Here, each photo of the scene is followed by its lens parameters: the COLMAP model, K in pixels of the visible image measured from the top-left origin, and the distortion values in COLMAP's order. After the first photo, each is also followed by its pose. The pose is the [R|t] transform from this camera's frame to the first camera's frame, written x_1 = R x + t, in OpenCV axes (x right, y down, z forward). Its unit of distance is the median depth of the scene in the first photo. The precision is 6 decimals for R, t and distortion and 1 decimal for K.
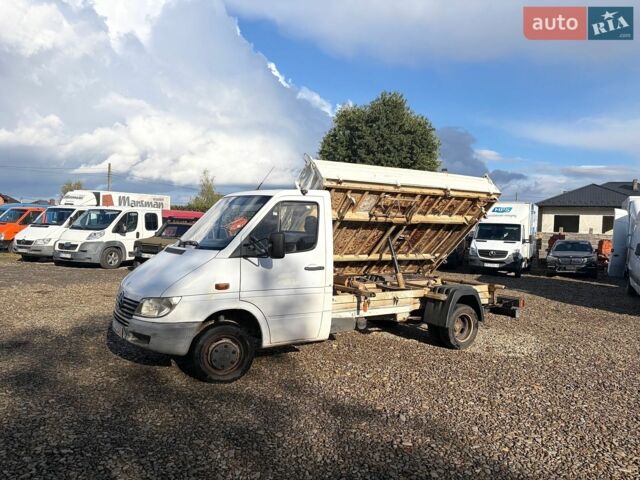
lens RADIAL K [[488.6, 0, 316.3], [0, 488.6, 237.0], [0, 0, 1]] dist [0.051922, -0.058454]
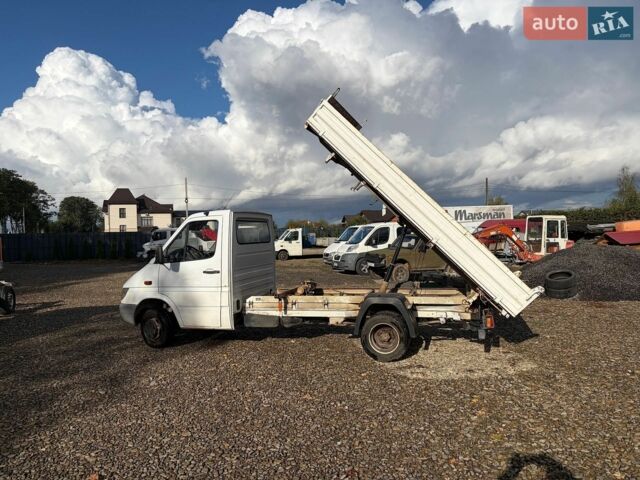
lens RADIAL K [[488.6, 0, 316.3], [0, 488.6, 237.0], [0, 0, 1]] dist [0.051922, -0.058454]
pose [[0.639903, -0.046499, -0.767047, 0.800443], [0.029166, 0.998918, -0.036223, 0.018661], [0.767902, 0.000807, 0.640567, 0.261495]]
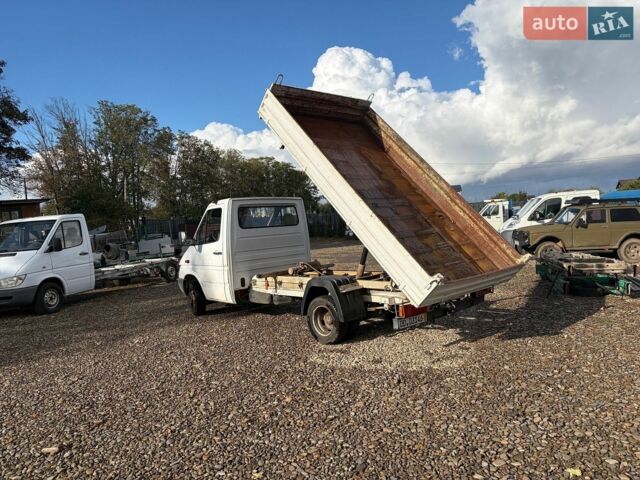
lens RADIAL K [[488.6, 0, 316.3], [0, 488.6, 237.0], [0, 0, 1]] dist [0.051922, -0.058454]
pose [[0.167267, -0.012825, -0.985828, 1.036867], [0.042366, 0.999085, -0.005809, 0.024926], [0.985001, -0.040794, 0.167657, 0.714937]]
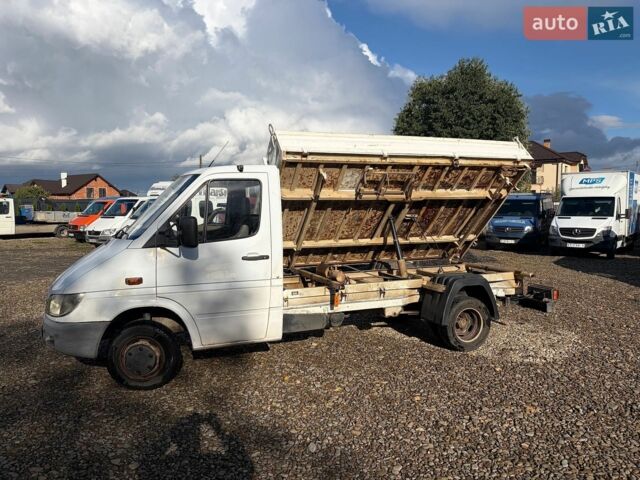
lens RADIAL K [[488.6, 0, 316.3], [0, 488.6, 237.0], [0, 0, 1]] dist [0.051922, -0.058454]
pose [[0.979742, -0.024174, -0.198800, 0.184469], [0.030976, 0.999034, 0.031177, 0.003239], [0.197855, -0.036704, 0.979544, 0.128177]]
